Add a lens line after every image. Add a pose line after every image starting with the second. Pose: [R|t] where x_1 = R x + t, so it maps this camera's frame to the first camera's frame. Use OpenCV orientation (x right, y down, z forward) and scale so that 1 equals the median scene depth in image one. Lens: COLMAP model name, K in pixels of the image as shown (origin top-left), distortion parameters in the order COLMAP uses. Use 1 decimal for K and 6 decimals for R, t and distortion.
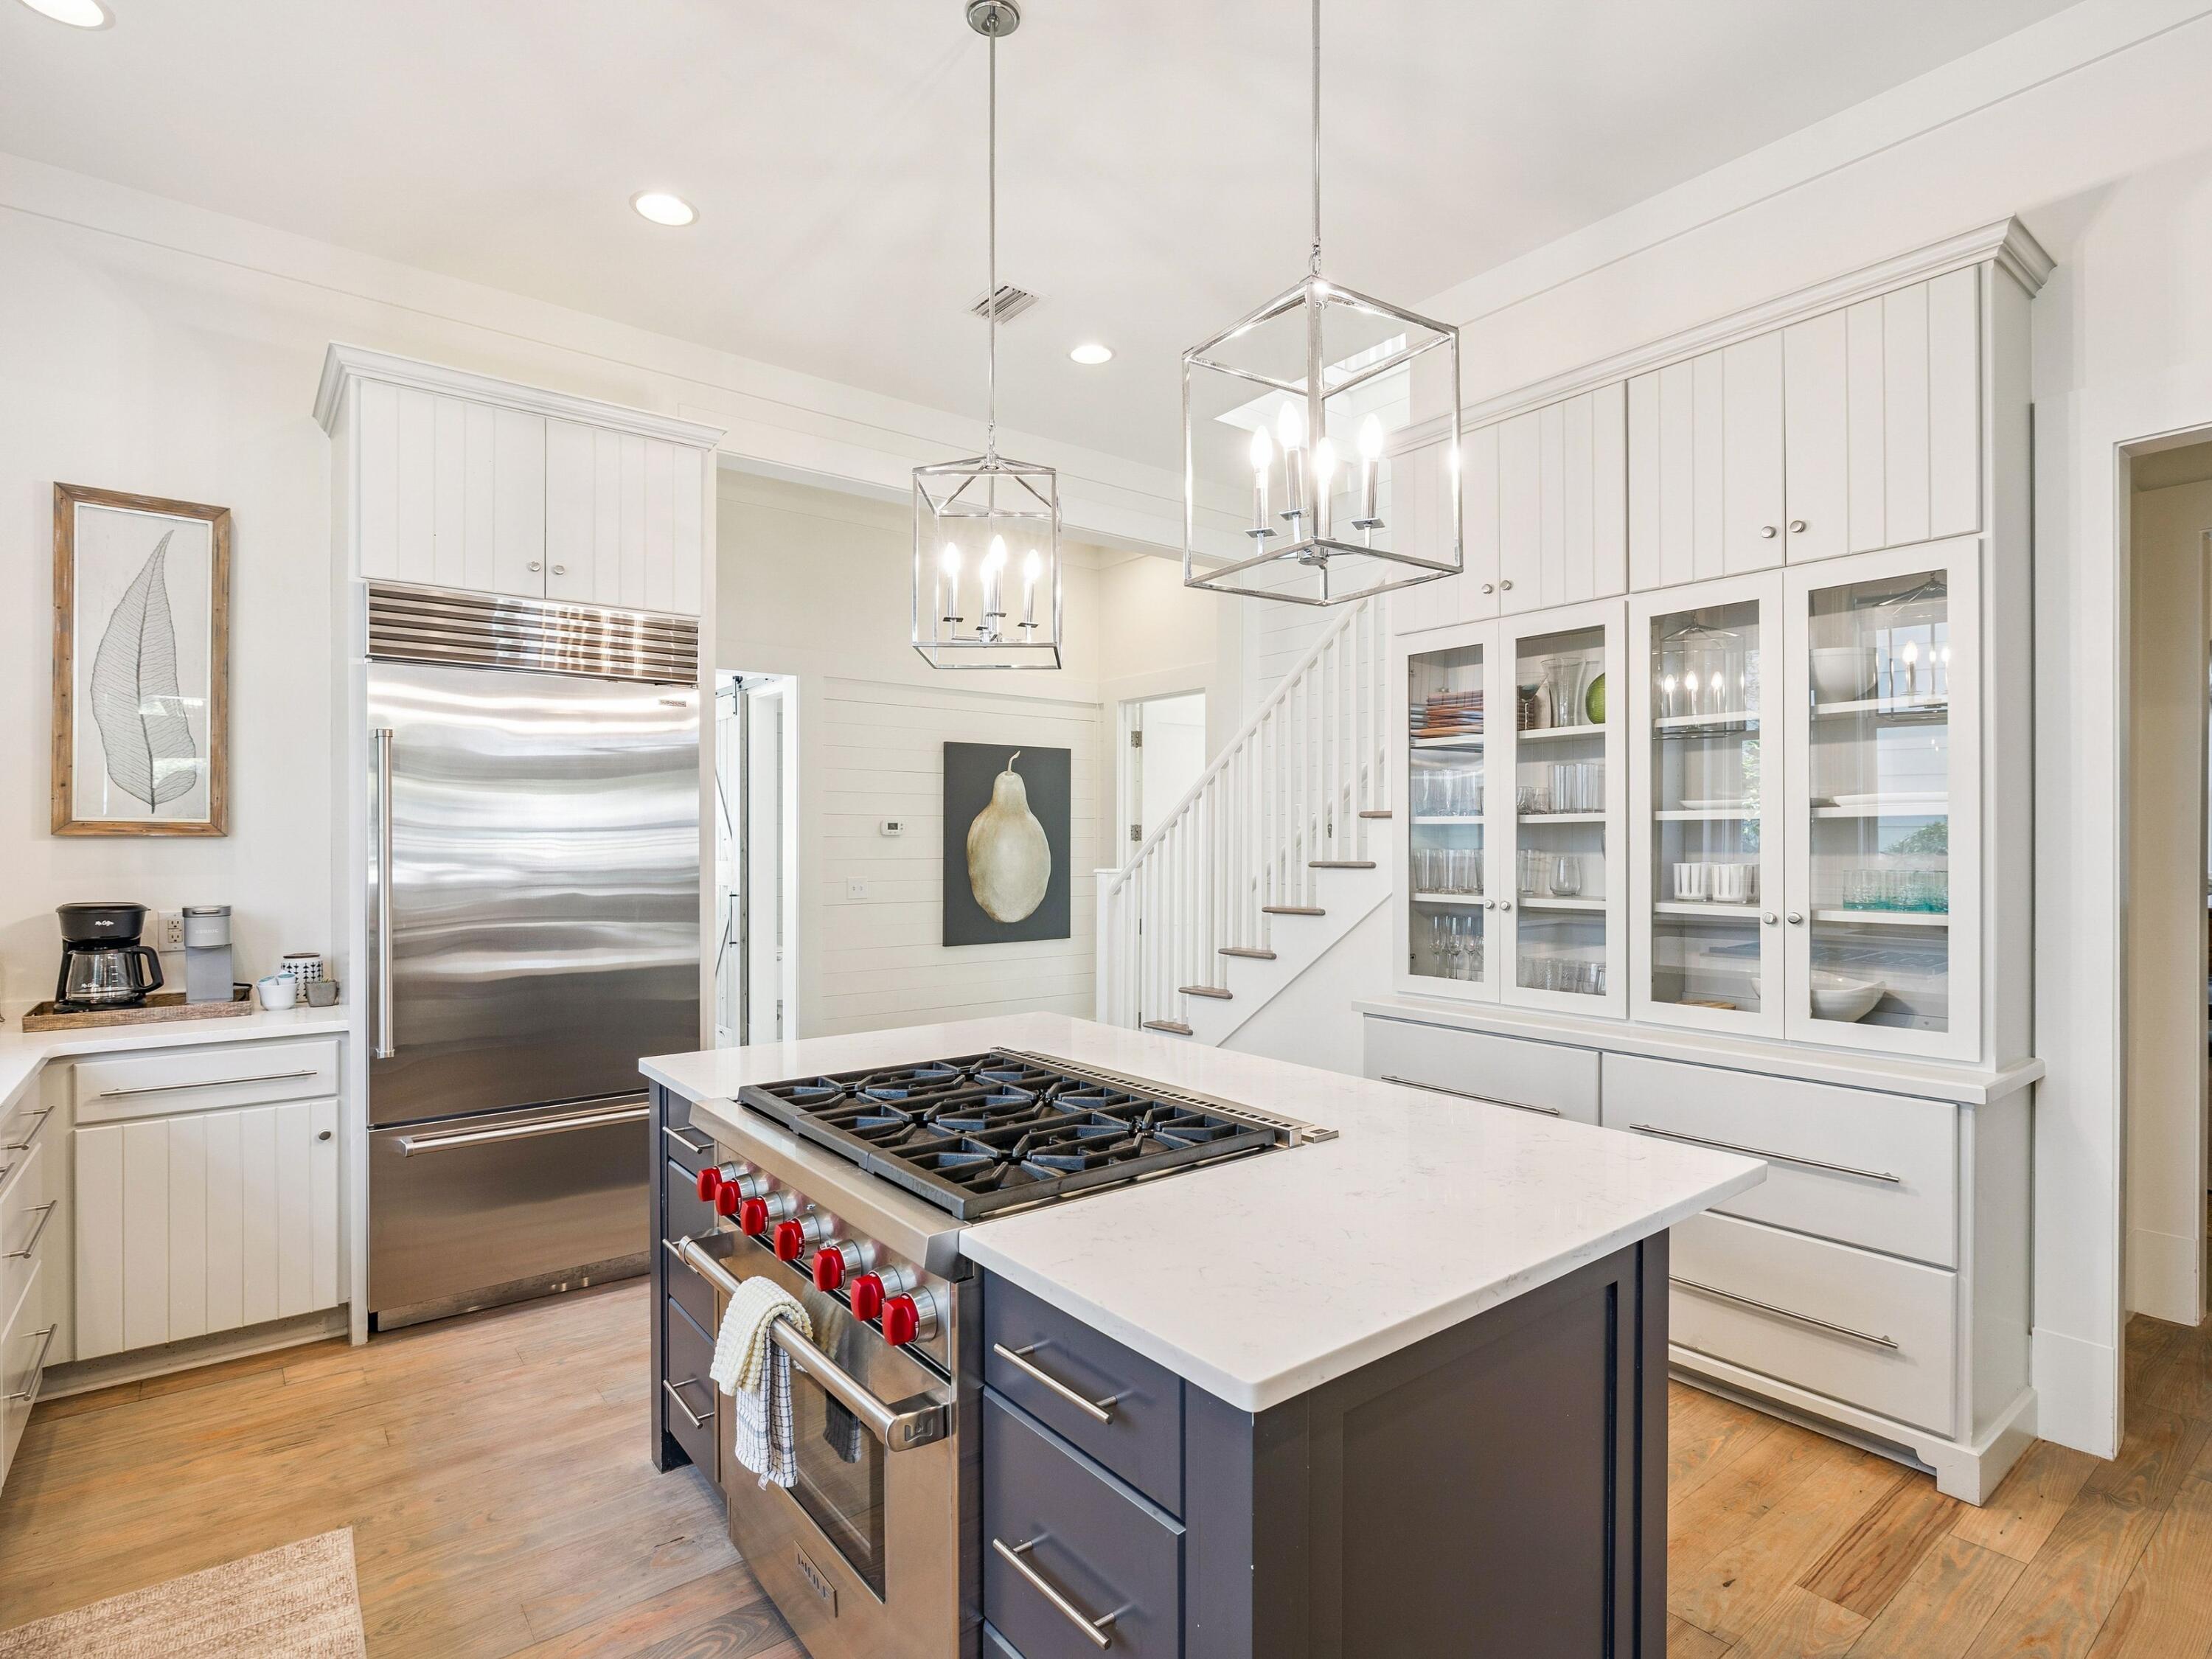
lens RADIAL K [[1120.7, 0, 1121.5], [0, 1120.7, 856.9], [0, 0, 1]] dist [0.000414, 0.002107]
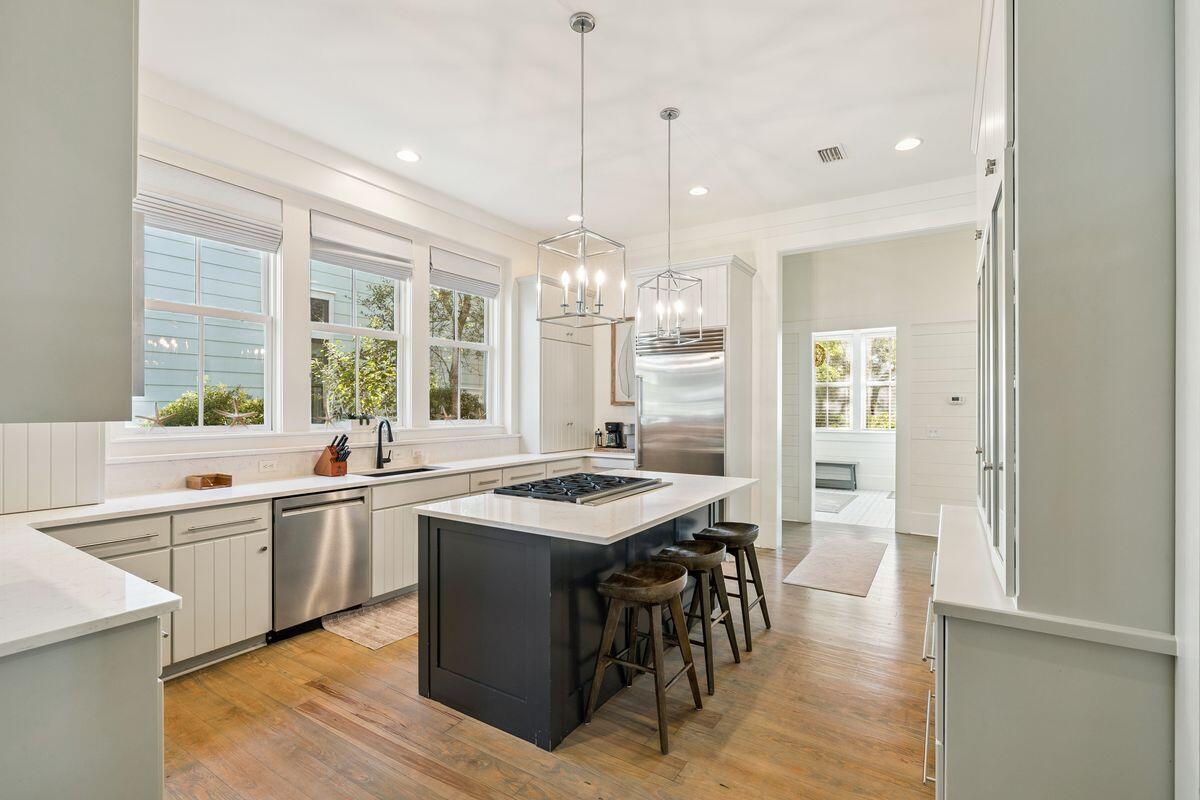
lens RADIAL K [[540.9, 0, 598.9], [0, 540.9, 412.6], [0, 0, 1]] dist [0.007310, 0.000511]
pose [[0.325281, 0.015576, -0.945489, 0.926901], [-0.015122, 0.999822, 0.011268, -0.014029], [0.945496, 0.010633, 0.325459, 0.328796]]
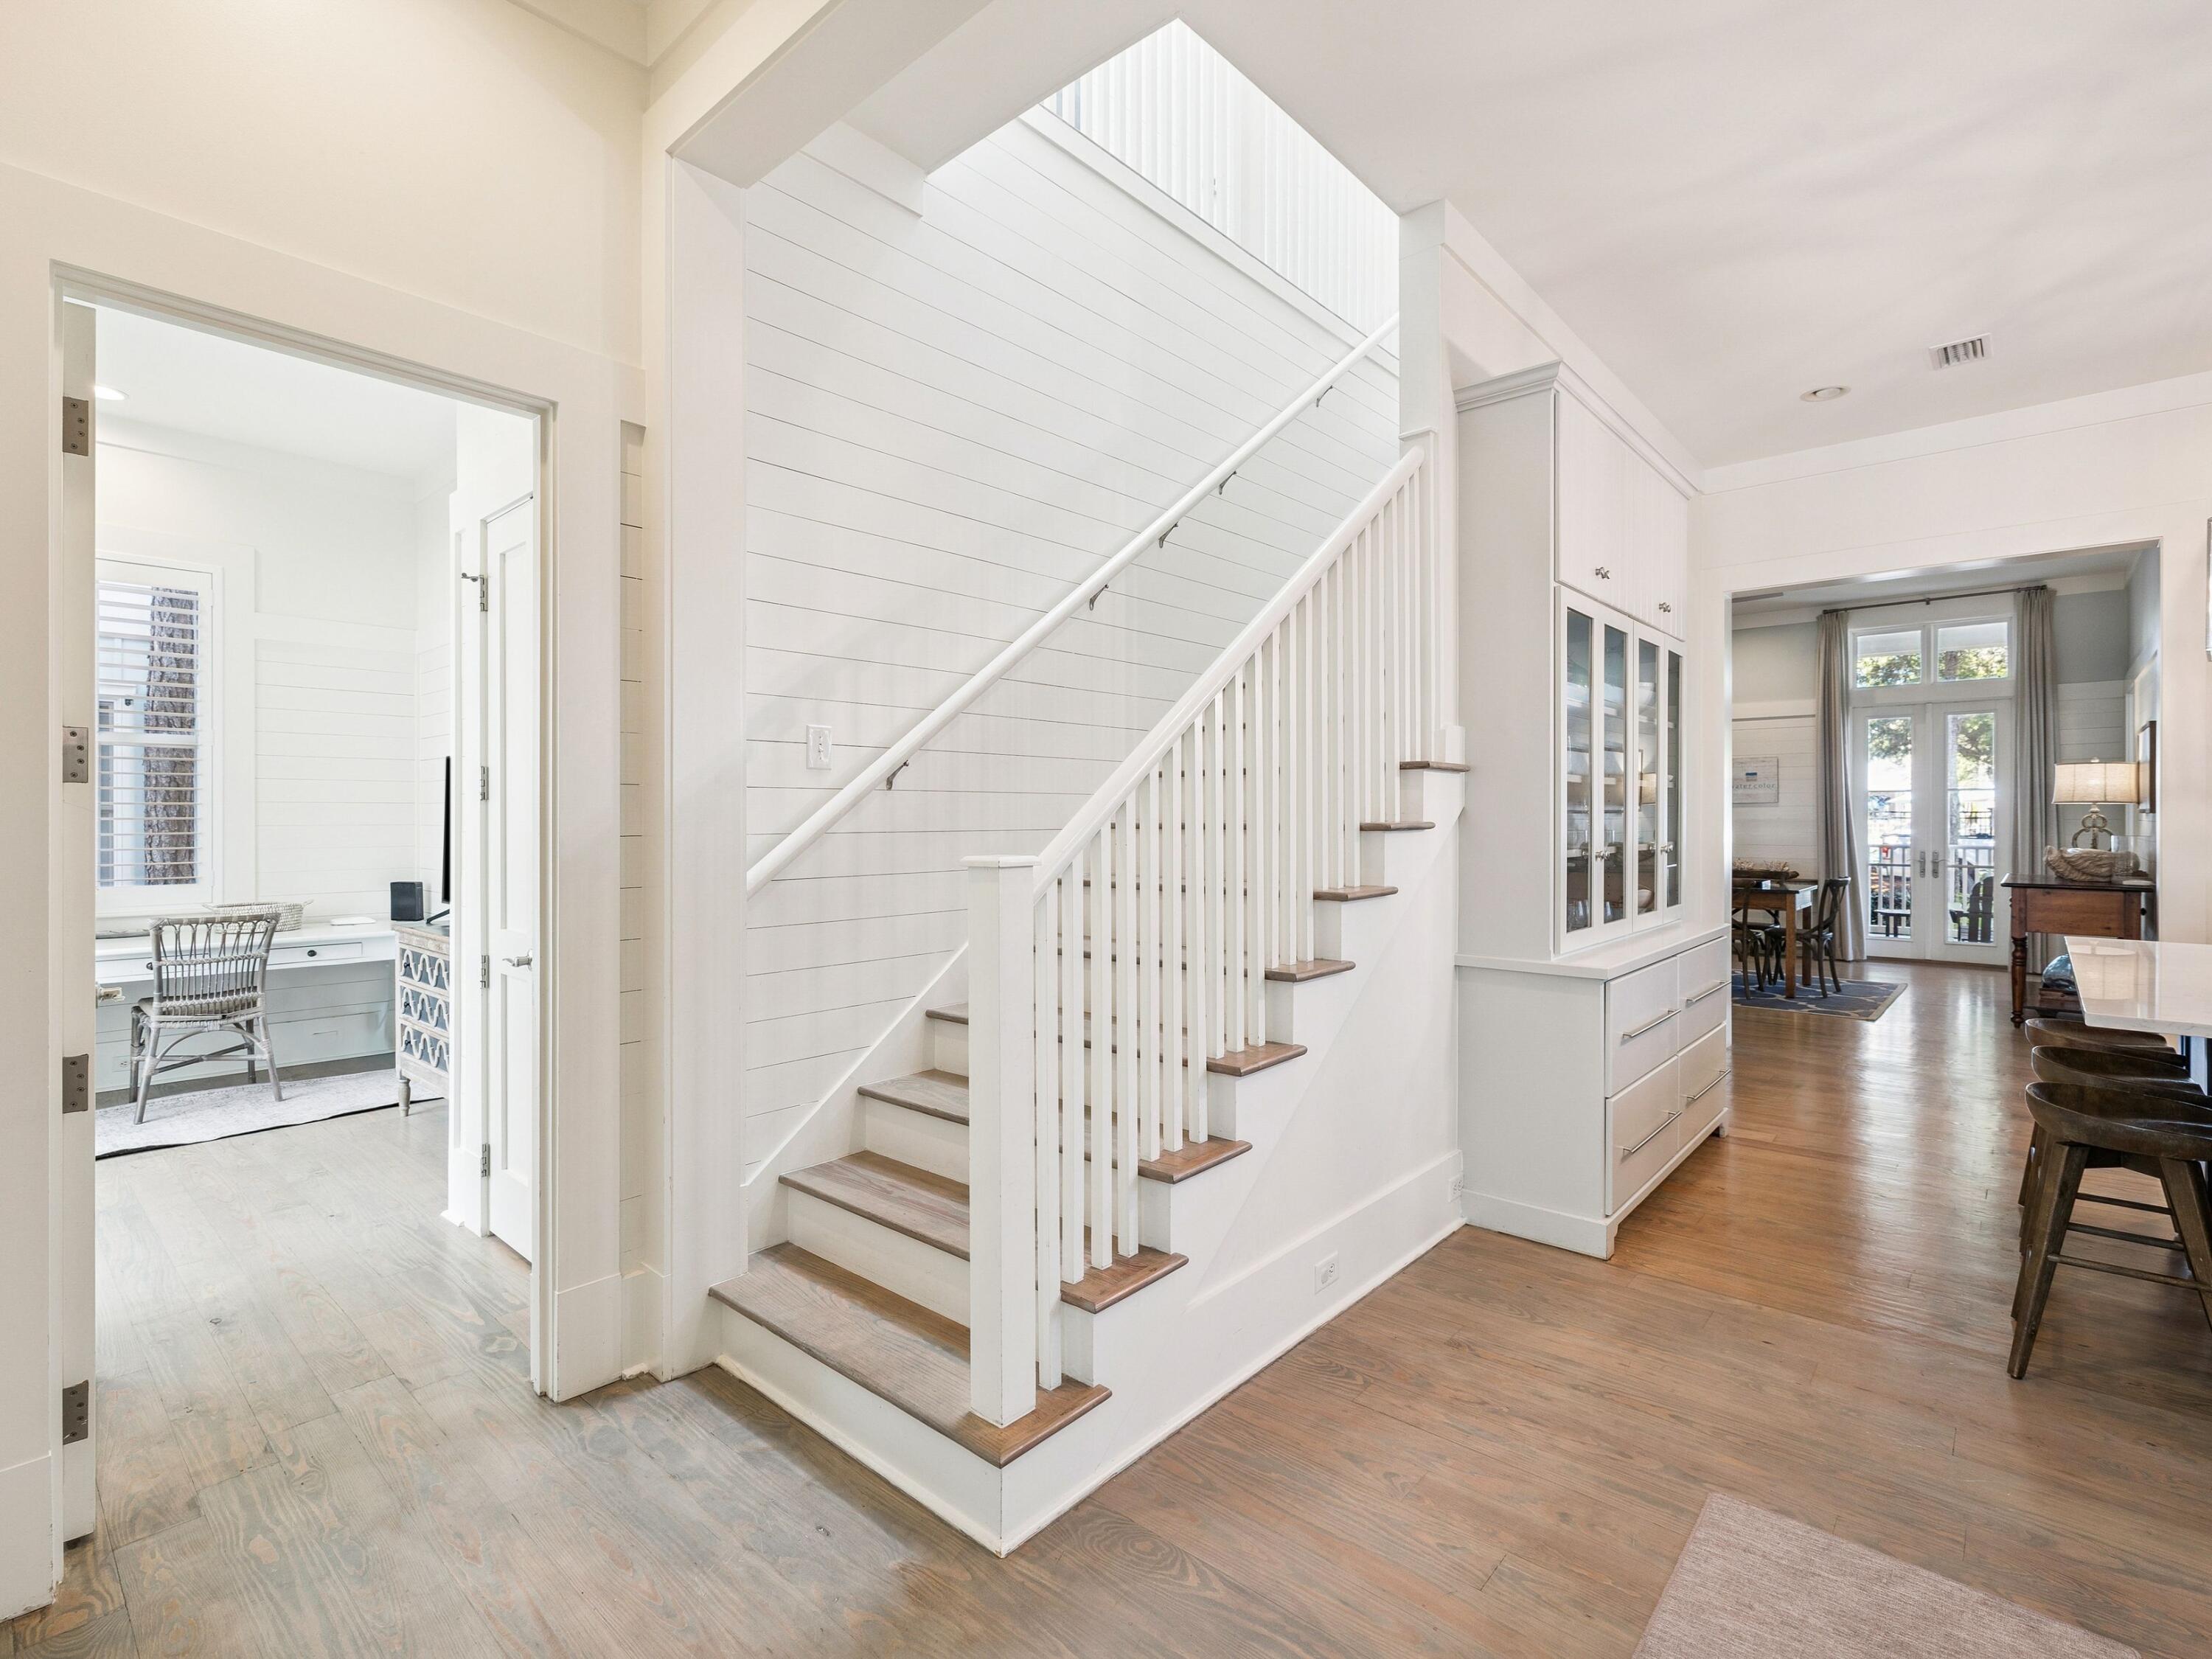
lens RADIAL K [[1049.3, 0, 1103.9], [0, 1049.3, 819.2], [0, 0, 1]] dist [-0.000651, -0.000202]
pose [[-0.179739, -0.002576, 0.983711, -0.667116], [0.012435, 0.999911, 0.004890, -0.005137], [-0.983636, 0.013112, -0.179691, 1.848496]]
